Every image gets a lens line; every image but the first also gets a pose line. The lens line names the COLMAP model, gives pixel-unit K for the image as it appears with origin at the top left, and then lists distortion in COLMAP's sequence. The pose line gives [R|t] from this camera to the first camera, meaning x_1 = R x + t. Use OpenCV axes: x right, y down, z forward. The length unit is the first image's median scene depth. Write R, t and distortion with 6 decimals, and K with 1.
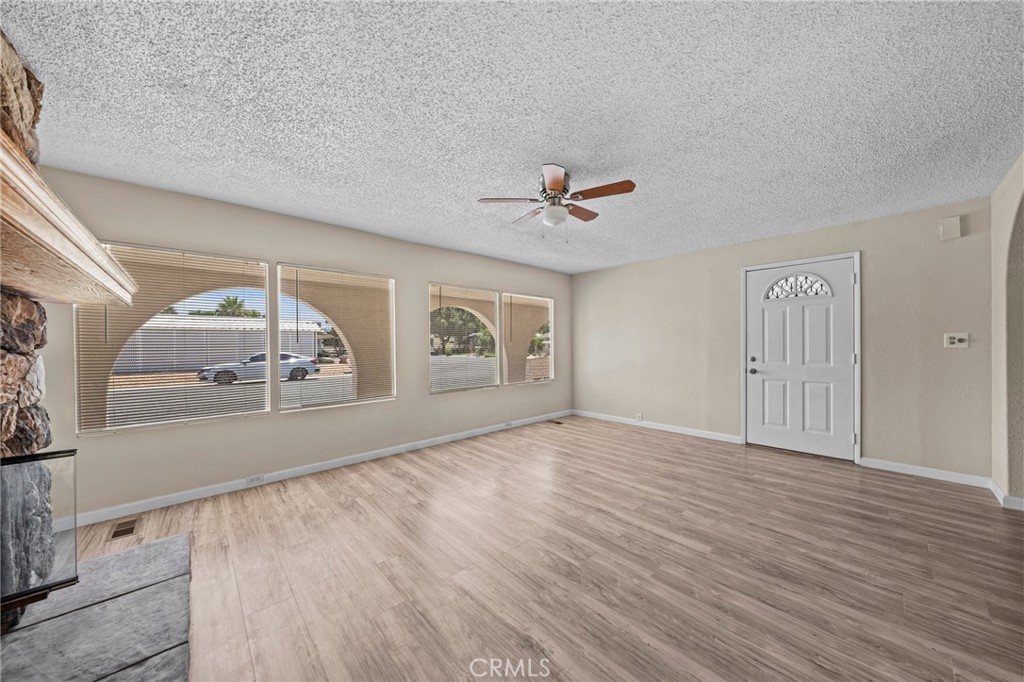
lens RADIAL K [[350.2, 0, 508.3], [0, 350.2, 345.7], [0, 0, 1]] dist [-0.003592, 0.000554]
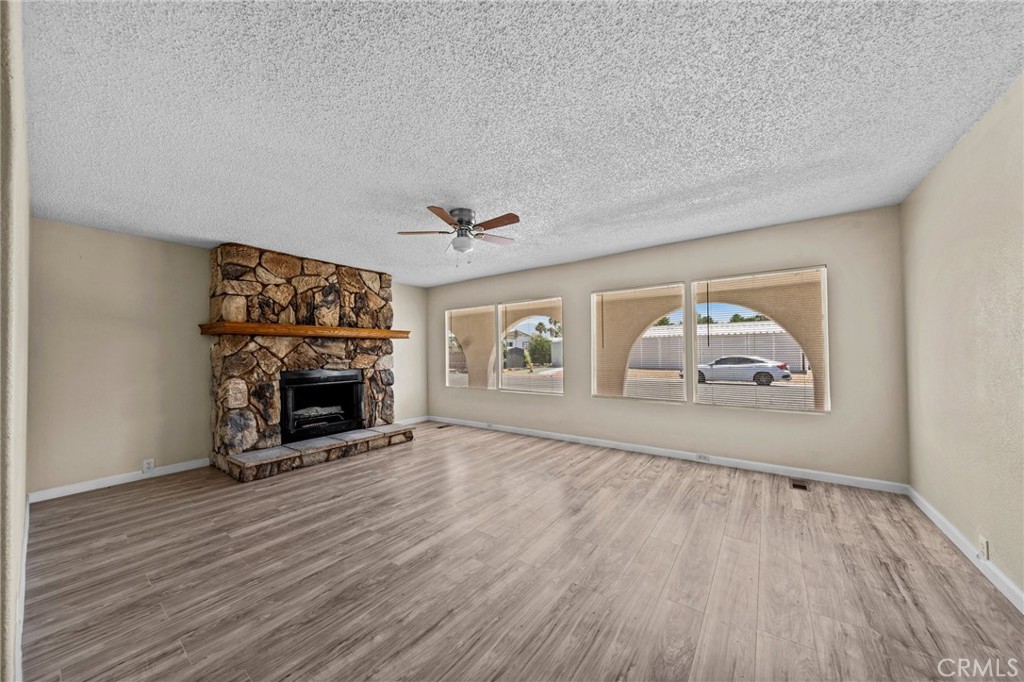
lens RADIAL K [[350.2, 0, 512.8], [0, 350.2, 348.6], [0, 0, 1]] dist [-0.003592, 0.000554]
pose [[0.202656, -0.003059, -0.979245, 1.113348], [0.004108, 0.999989, -0.002273, -0.011666], [0.979241, -0.003562, 0.202666, 0.776939]]
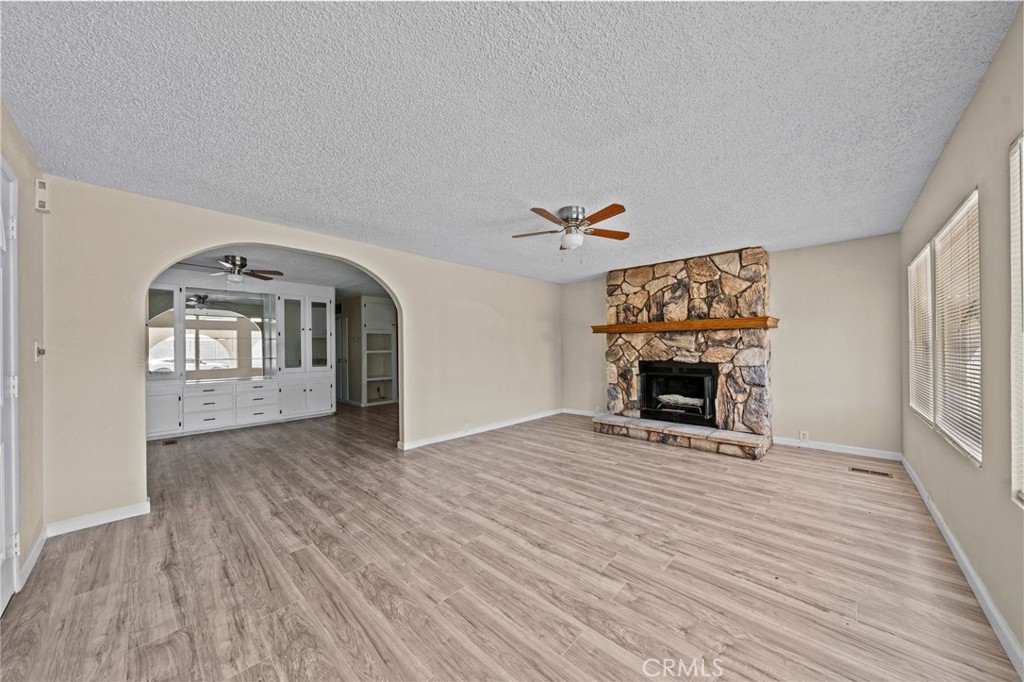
lens RADIAL K [[350.2, 0, 509.1], [0, 350.2, 351.3], [0, 0, 1]] dist [-0.003592, 0.000554]
pose [[-0.997063, 0.017292, -0.074610, 0.373394], [0.016303, 0.999771, 0.013839, -0.009481], [0.074832, 0.012582, -0.997117, 1.831276]]
